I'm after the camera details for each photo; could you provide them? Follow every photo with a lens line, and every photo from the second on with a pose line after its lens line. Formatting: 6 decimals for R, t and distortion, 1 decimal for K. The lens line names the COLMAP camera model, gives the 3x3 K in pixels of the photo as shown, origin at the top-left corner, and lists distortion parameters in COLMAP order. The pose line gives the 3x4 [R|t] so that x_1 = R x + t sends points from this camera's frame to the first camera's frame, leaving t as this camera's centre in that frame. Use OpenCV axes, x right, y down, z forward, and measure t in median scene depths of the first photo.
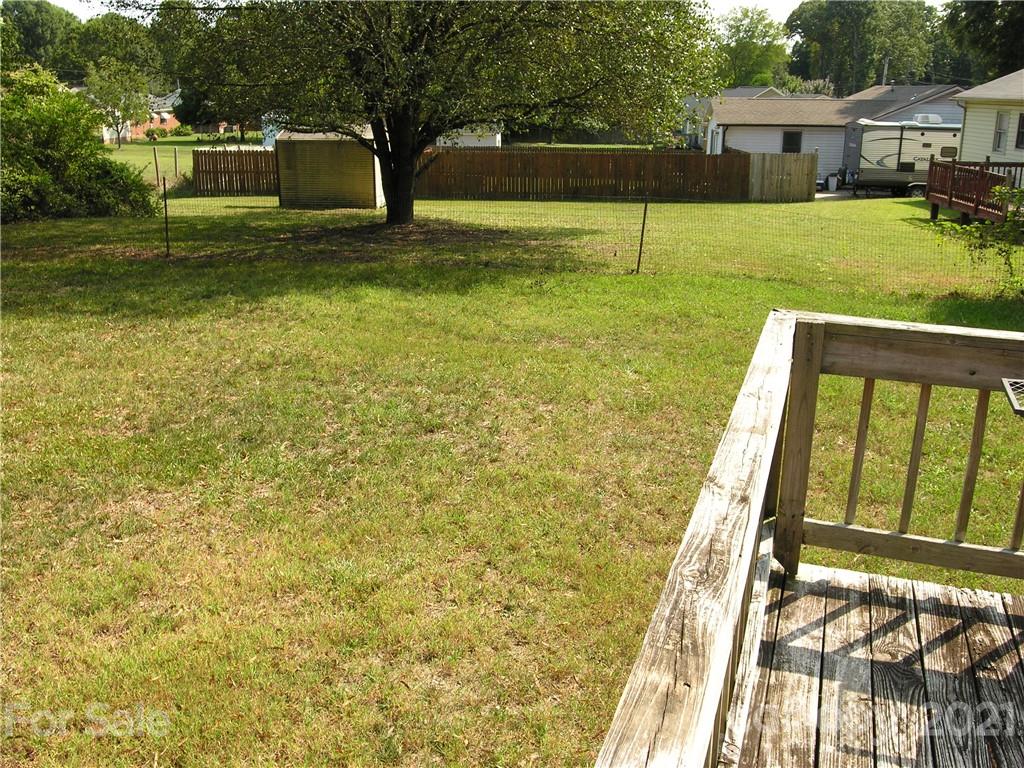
lens RADIAL K [[961.2, 0, 501.8], [0, 961.2, 377.8], [0, 0, 1]] dist [-0.058486, -0.005973]
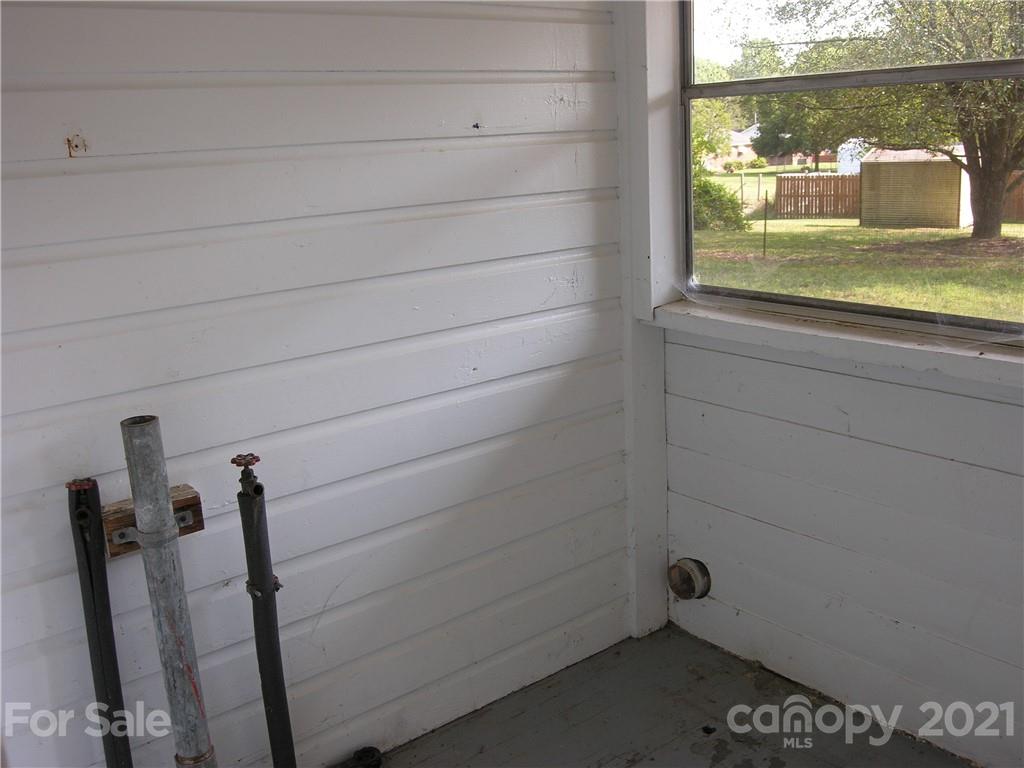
lens RADIAL K [[961.2, 0, 501.8], [0, 961.2, 377.8], [0, 0, 1]] dist [-0.058486, -0.005973]
pose [[0.843777, 0.083978, -0.530083, 0.004505], [-0.102174, 0.994754, -0.005045, 0.045924], [0.526879, 0.058418, 0.847930, -0.114614]]
